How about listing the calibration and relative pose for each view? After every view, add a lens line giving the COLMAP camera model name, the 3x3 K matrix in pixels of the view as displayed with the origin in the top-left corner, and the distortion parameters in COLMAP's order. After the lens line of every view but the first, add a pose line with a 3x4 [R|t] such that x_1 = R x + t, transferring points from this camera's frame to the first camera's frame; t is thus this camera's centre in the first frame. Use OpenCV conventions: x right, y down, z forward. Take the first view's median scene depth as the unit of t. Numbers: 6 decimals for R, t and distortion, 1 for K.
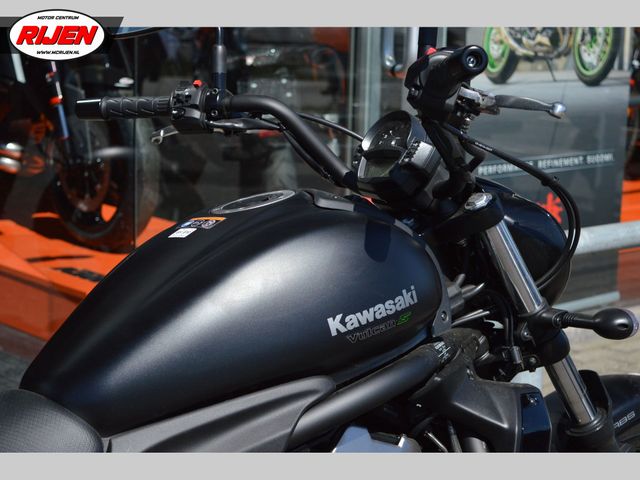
lens RADIAL K [[1454.0, 0, 319.1], [0, 1454.0, 241.2], [0, 0, 1]] dist [0.084118, 0.000000]
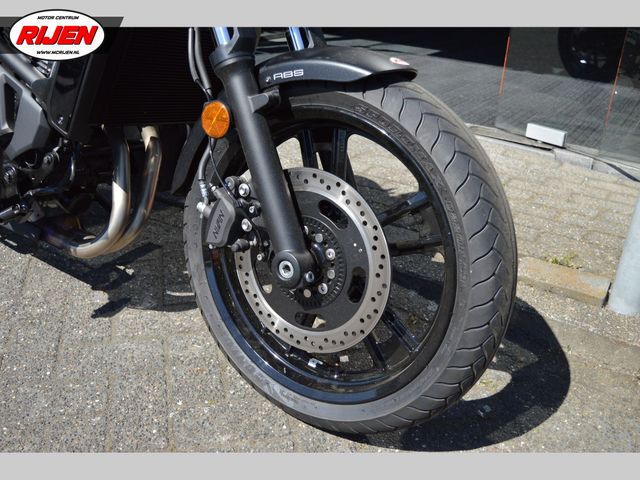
lens RADIAL K [[645.1, 0, 323.7], [0, 645.1, 241.8], [0, 0, 1]] dist [-0.064746, 0.000000]
pose [[0.302746, 0.393636, -0.867983, 0.685731], [-0.224955, 0.914504, 0.336271, 0.080580], [0.926142, 0.093453, 0.365413, 0.939808]]
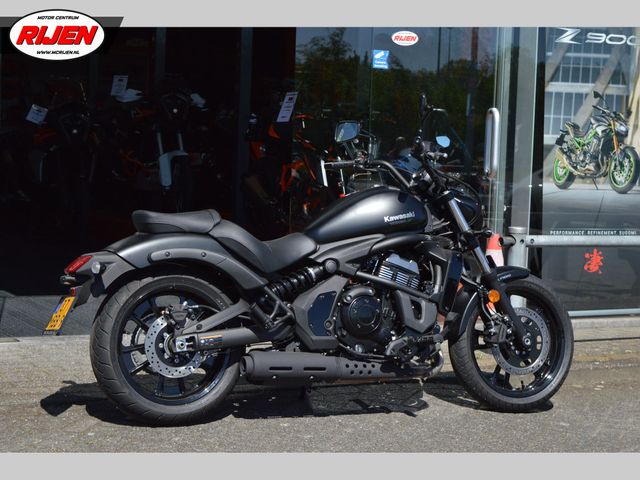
lens RADIAL K [[1307.5, 0, 312.6], [0, 1307.5, 254.3], [0, 0, 1]] dist [0.035102, 0.000000]
pose [[0.970558, 0.029546, -0.239050, 0.485788], [-0.055150, 0.993343, -0.101138, 0.385203], [0.234470, 0.111344, 0.965726, -1.676327]]
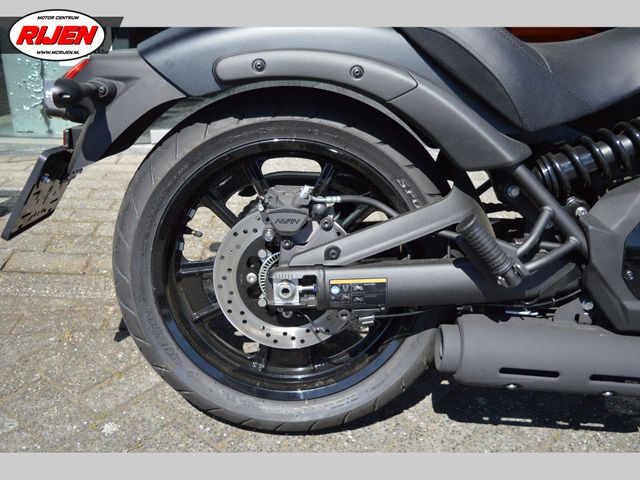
lens RADIAL K [[701.2, 0, 321.5], [0, 701.2, 237.0], [0, 0, 1]] dist [-0.073753, 0.000000]
pose [[0.777183, 0.246944, -0.578796, 0.002814], [-0.139871, 0.964565, 0.223720, 0.157861], [0.613533, -0.092915, 0.784184, 0.209149]]
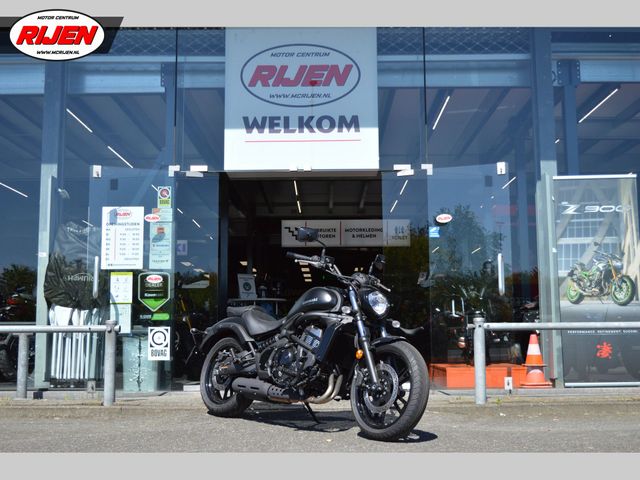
lens RADIAL K [[832.0, 0, 325.9], [0, 832.0, 237.2], [0, 0, 1]] dist [-0.069591, 0.000000]
pose [[0.753543, -0.111825, -0.647818, 1.921743], [-0.094831, 0.956630, -0.275438, 0.632022], [0.650523, 0.268987, 0.710257, -1.357177]]
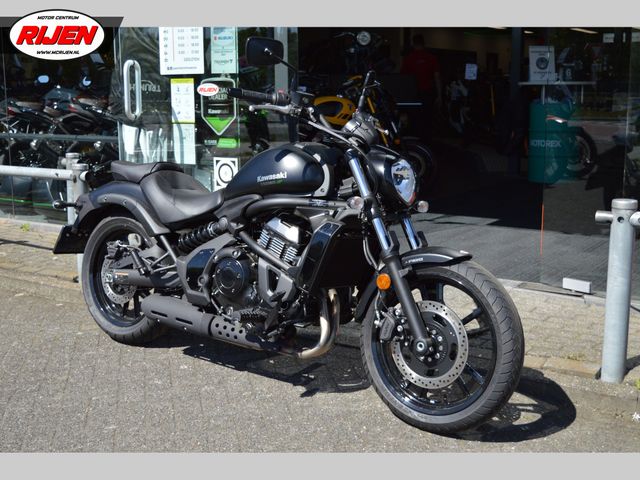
lens RADIAL K [[832.0, 0, 318.4], [0, 832.0, 236.1], [0, 0, 1]] dist [-0.069591, 0.000000]
pose [[0.257064, 0.142348, -0.955853, 1.496343], [-0.163294, 0.981268, 0.102217, -0.022036], [0.952498, 0.129809, 0.275493, 0.535860]]
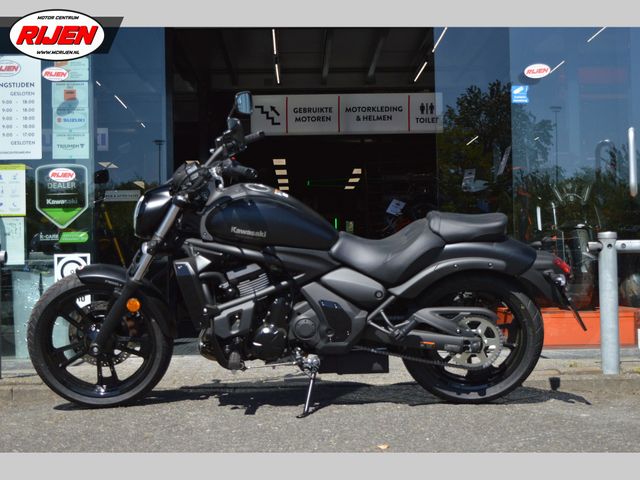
lens RADIAL K [[1160.0, 0, 327.2], [0, 1160.0, 238.8], [0, 0, 1]] dist [0.002141, 0.000000]
pose [[0.767597, -0.059522, -0.638163, 1.462358], [-0.080326, 0.978894, -0.187920, 0.563438], [0.635880, 0.195508, 0.746615, -1.023997]]
